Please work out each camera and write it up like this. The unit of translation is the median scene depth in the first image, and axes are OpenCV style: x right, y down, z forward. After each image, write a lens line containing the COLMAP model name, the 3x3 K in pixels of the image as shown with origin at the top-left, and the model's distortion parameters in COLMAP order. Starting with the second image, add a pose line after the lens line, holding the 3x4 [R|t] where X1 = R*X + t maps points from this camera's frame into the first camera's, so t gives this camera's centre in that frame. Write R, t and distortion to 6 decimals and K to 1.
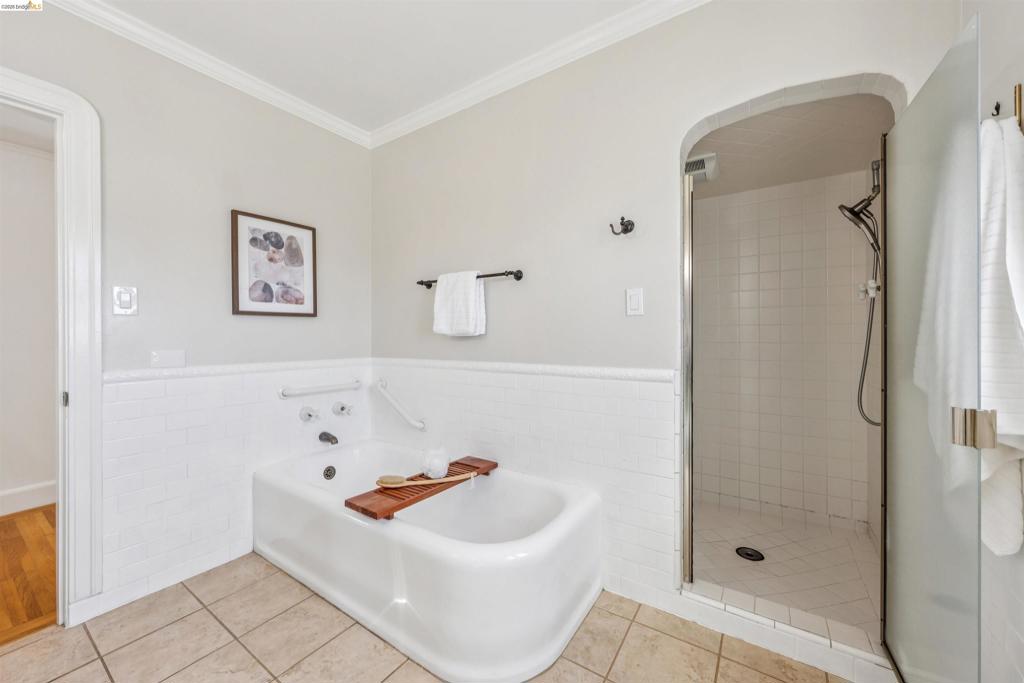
lens RADIAL K [[384.2, 0, 513.4], [0, 384.2, 330.6], [0, 0, 1]] dist [-0.018856, 0.000003]
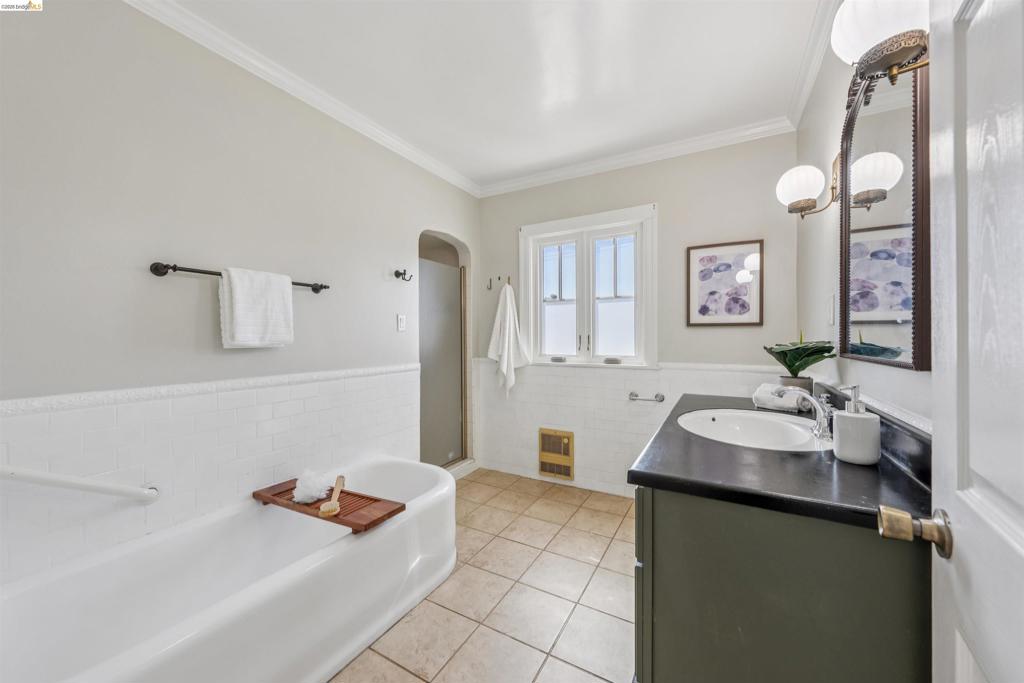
lens RADIAL K [[372.2, 0, 512.0], [0, 372.2, 341.5], [0, 0, 1]] dist [0.000510, 0.000052]
pose [[-0.072325, -0.000524, 0.997381, -1.252166], [0.003741, 0.999993, 0.000796, 0.003061], [-0.997374, 0.003789, -0.072323, 0.644486]]
